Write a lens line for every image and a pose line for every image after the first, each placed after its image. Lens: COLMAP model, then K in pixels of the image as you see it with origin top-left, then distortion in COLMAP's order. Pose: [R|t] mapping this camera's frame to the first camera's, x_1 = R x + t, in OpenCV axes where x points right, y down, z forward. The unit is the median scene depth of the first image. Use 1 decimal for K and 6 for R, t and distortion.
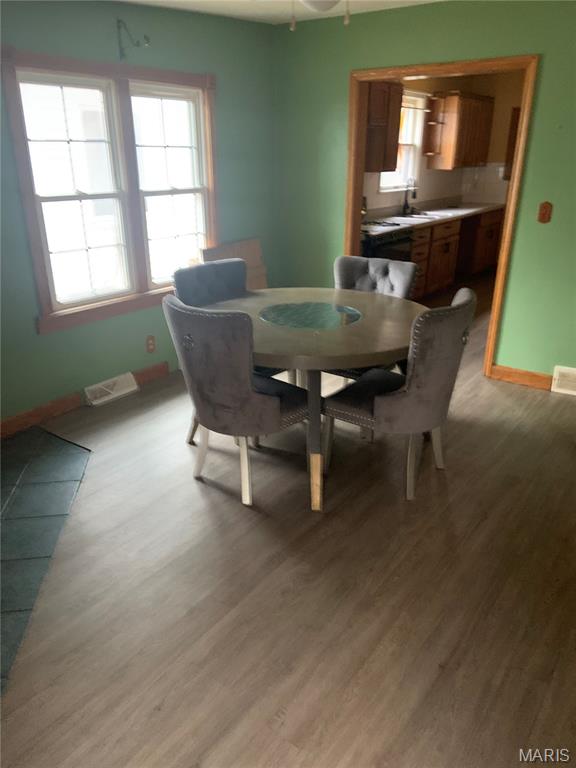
lens RADIAL K [[577.2, 0, 286.5], [0, 577.2, 382.2], [0, 0, 1]] dist [0.043952, -0.060534]
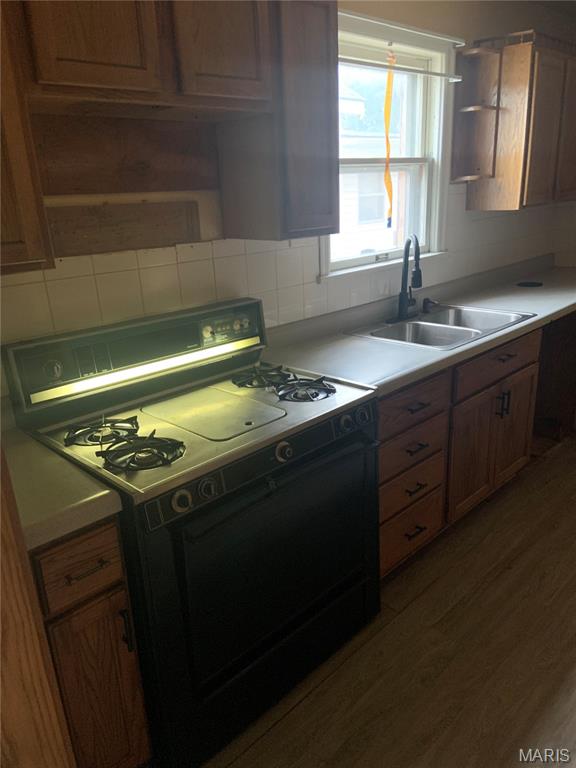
lens RADIAL K [[577.2, 0, 293.1], [0, 577.2, 389.3], [0, 0, 1]] dist [0.043952, -0.060534]
pose [[0.988849, 0.003741, -0.148877, 0.185222], [-0.012184, 0.998366, -0.055837, -0.209451], [0.148425, 0.057028, 0.987278, 0.562995]]
